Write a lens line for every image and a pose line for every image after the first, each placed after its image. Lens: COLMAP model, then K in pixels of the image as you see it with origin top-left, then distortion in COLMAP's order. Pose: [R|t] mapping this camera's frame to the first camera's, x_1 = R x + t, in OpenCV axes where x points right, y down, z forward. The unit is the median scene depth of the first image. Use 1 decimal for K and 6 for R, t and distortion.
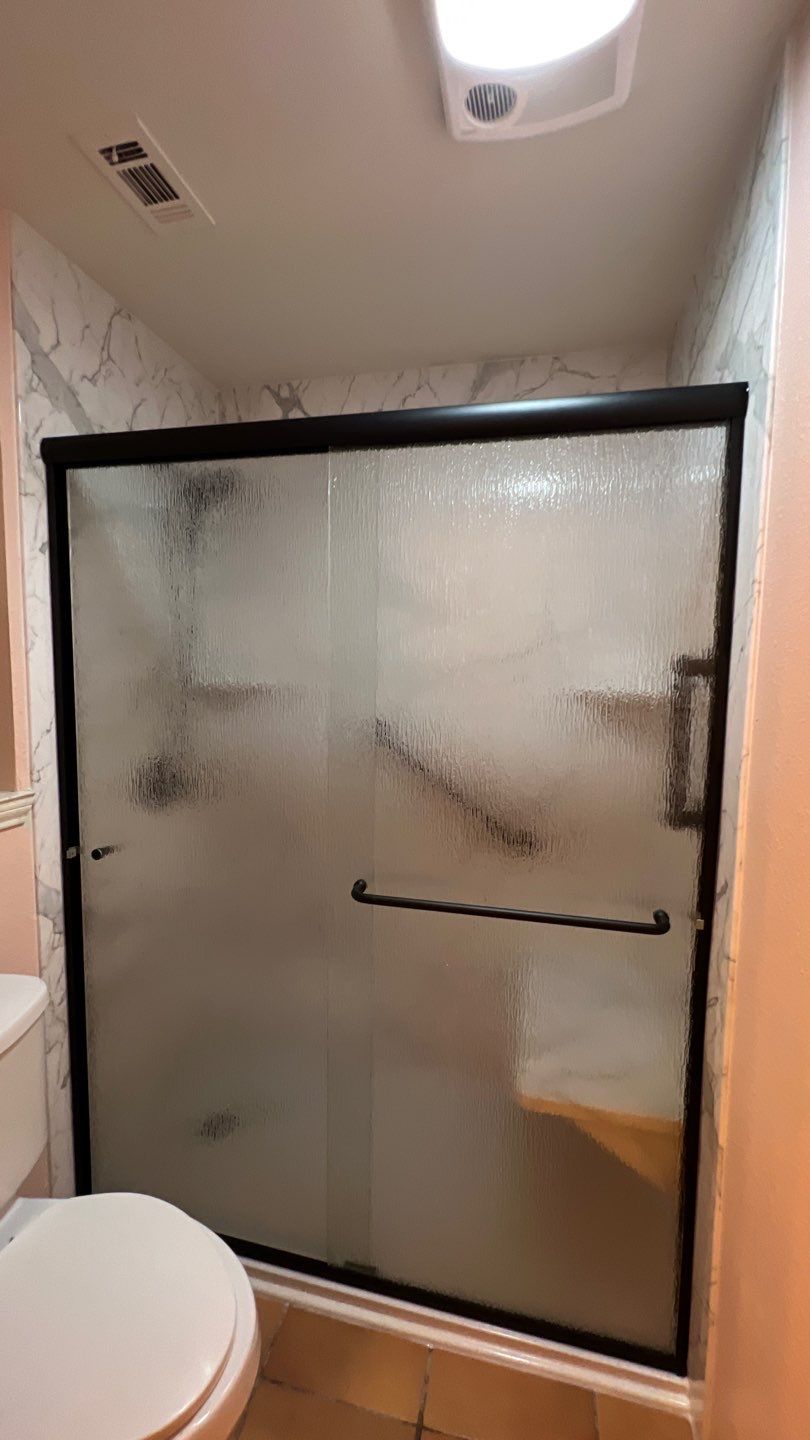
lens RADIAL K [[574.4, 0, 405.8], [0, 574.4, 718.2], [0, 0, 1]] dist [-0.000925, 0.000349]
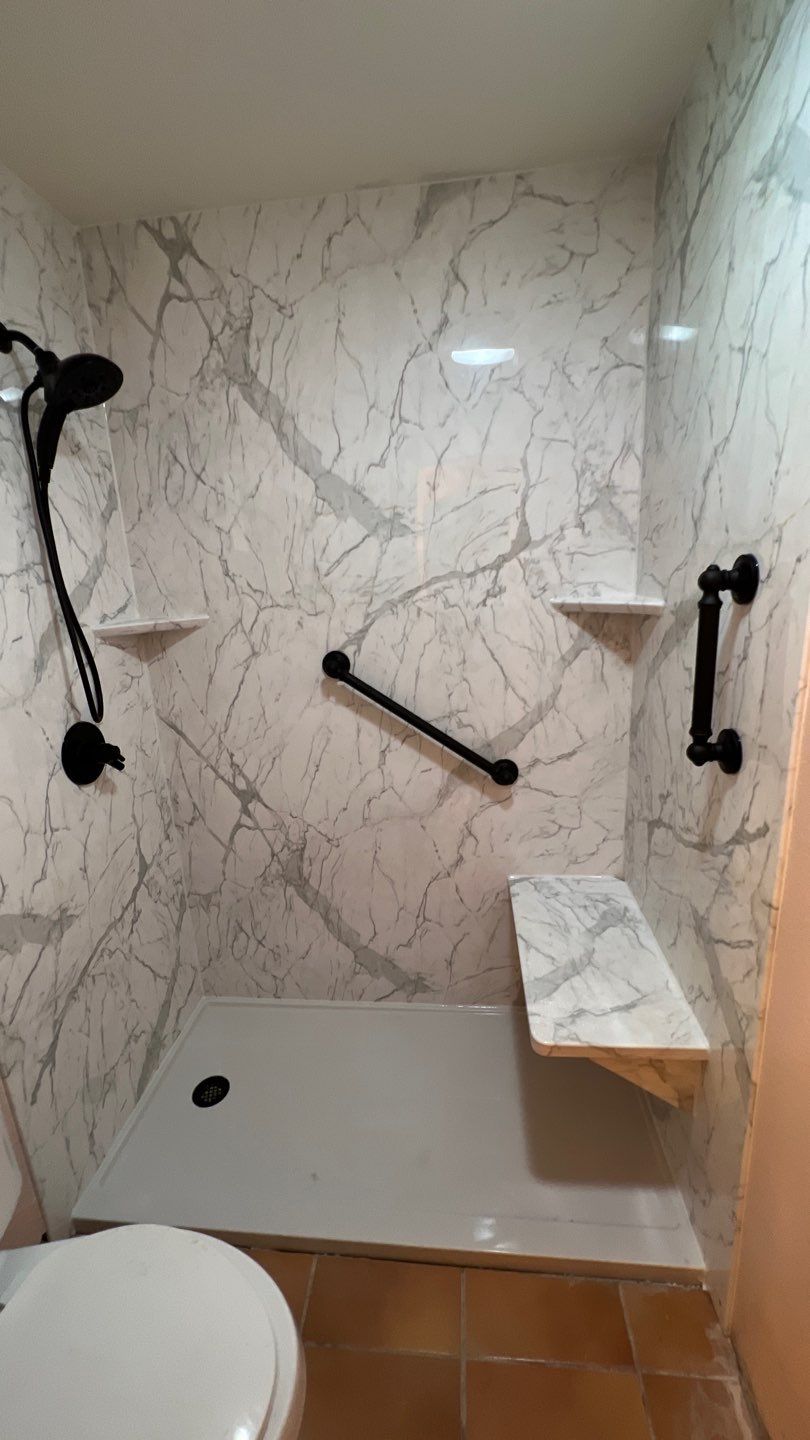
lens RADIAL K [[574.4, 0, 406.3], [0, 574.4, 718.5], [0, 0, 1]] dist [-0.000925, 0.000349]
pose [[0.989649, -0.096987, 0.105770, -0.064176], [0.077511, 0.981548, 0.174800, -0.063978], [-0.120772, -0.164792, 0.978906, 0.169000]]
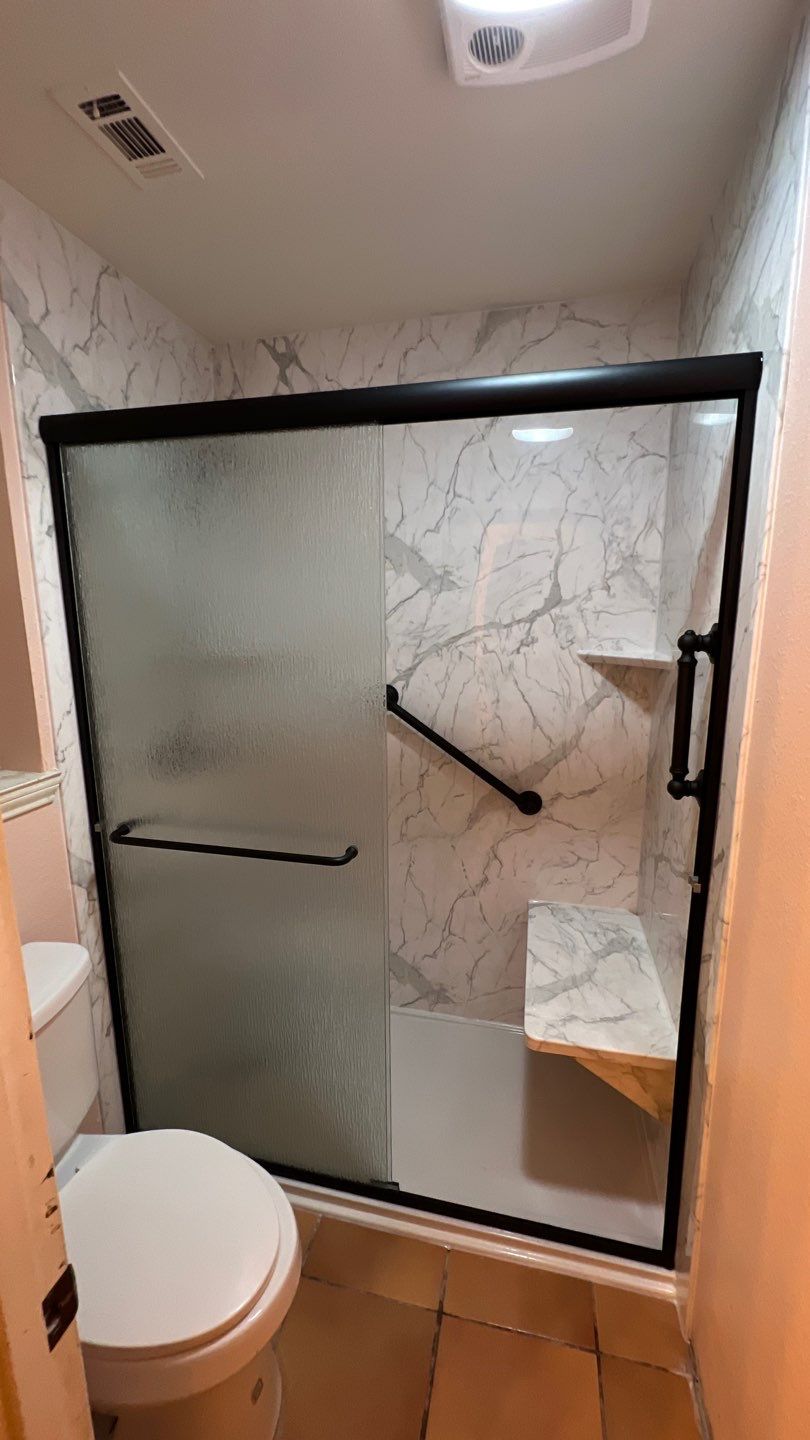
lens RADIAL K [[574.4, 0, 405.9], [0, 574.4, 718.0], [0, 0, 1]] dist [-0.000925, 0.000349]
pose [[0.999766, -0.020256, -0.007526, -0.010217], [0.020900, 0.994906, 0.098621, -0.059703], [0.005490, -0.098755, 0.995097, -0.025650]]
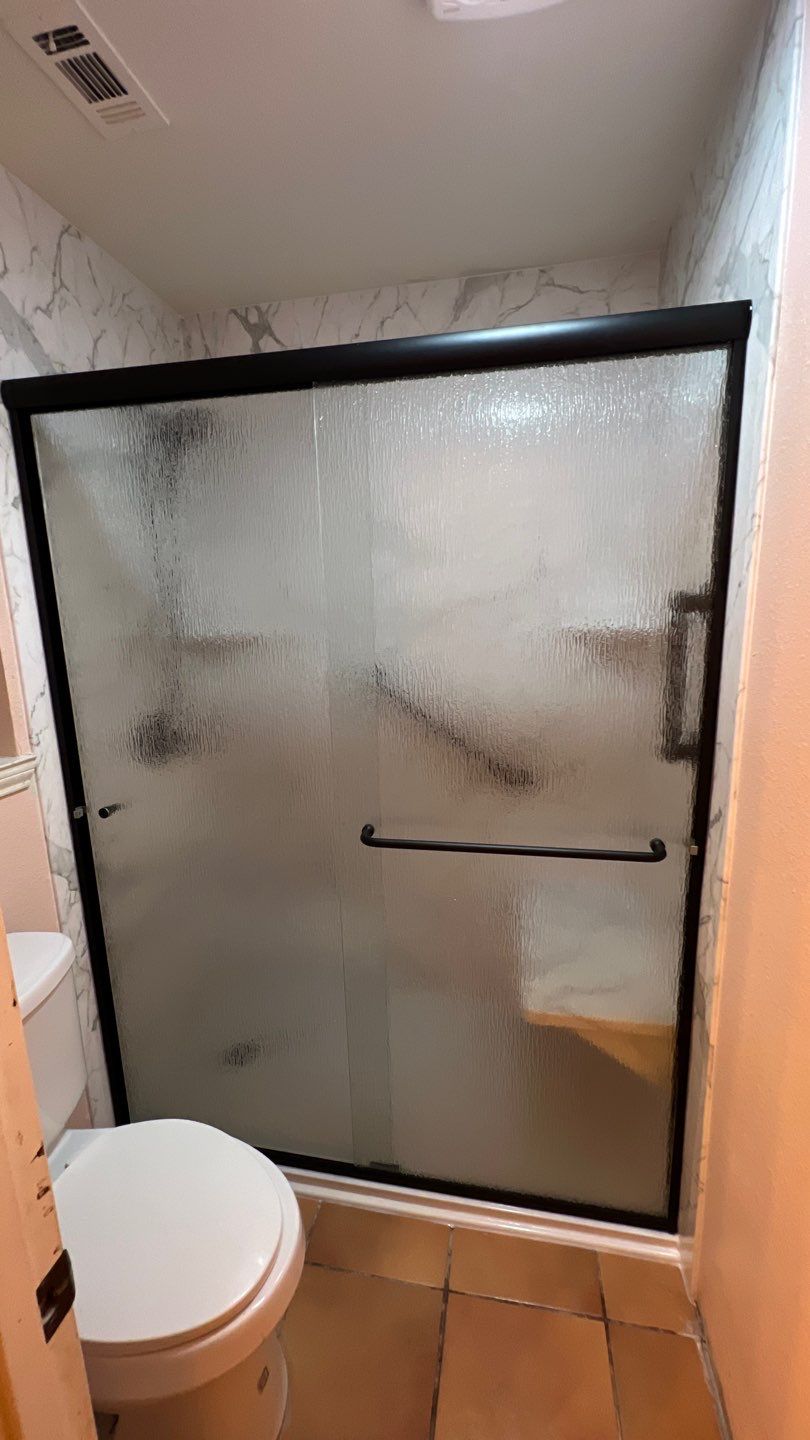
lens RADIAL K [[574.4, 0, 405.9], [0, 574.4, 717.8], [0, 0, 1]] dist [-0.000925, 0.000349]
pose [[0.998522, -0.046760, 0.027684, -0.029514], [0.043503, 0.993156, 0.108388, -0.017407], [-0.032563, -0.107024, 0.993723, -0.005696]]
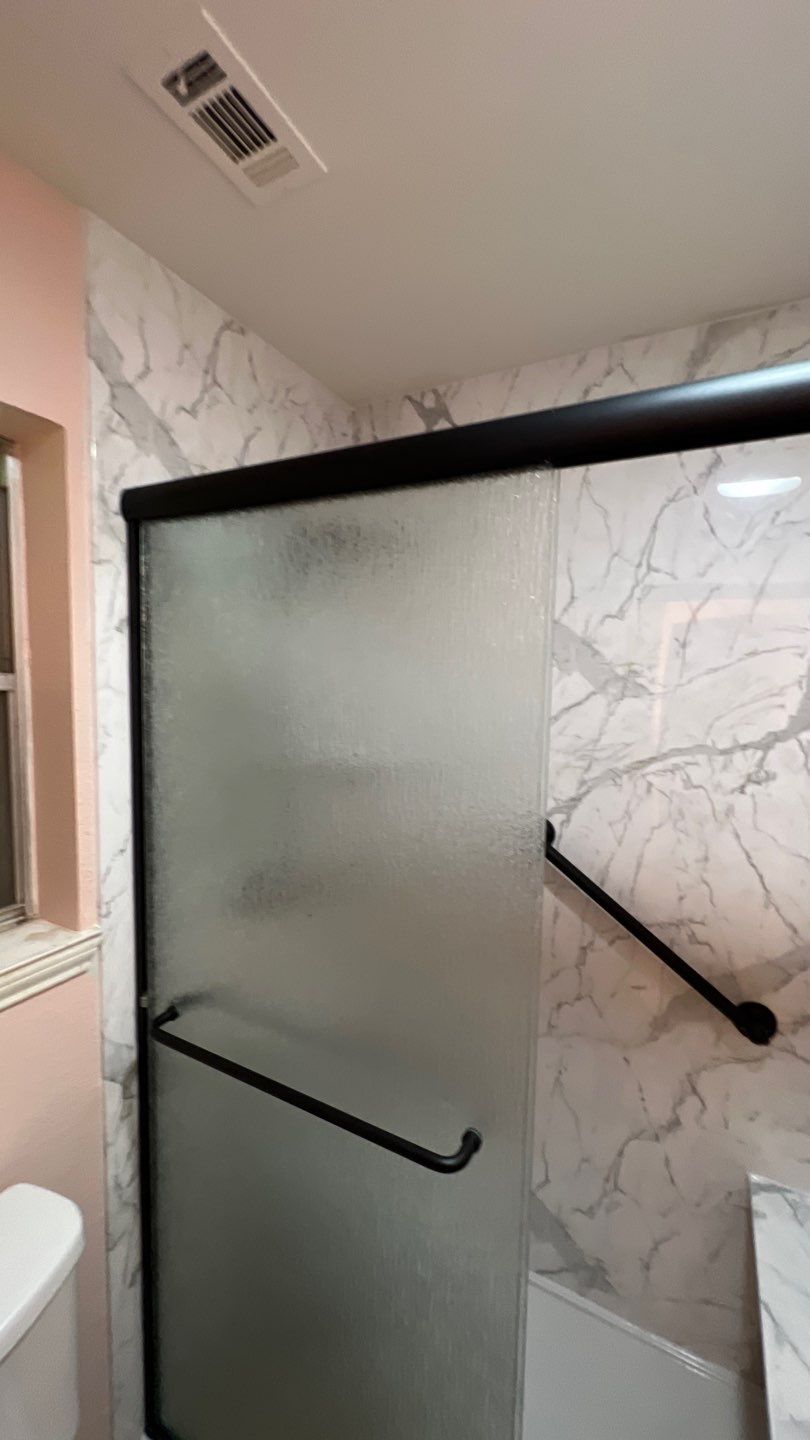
lens RADIAL K [[574.4, 0, 406.5], [0, 574.4, 718.4], [0, 0, 1]] dist [-0.000925, 0.000349]
pose [[0.966213, 0.023358, -0.256683, -0.038316], [-0.027029, 0.999576, -0.010782, -0.174143], [0.256323, 0.017356, 0.966435, 0.339152]]
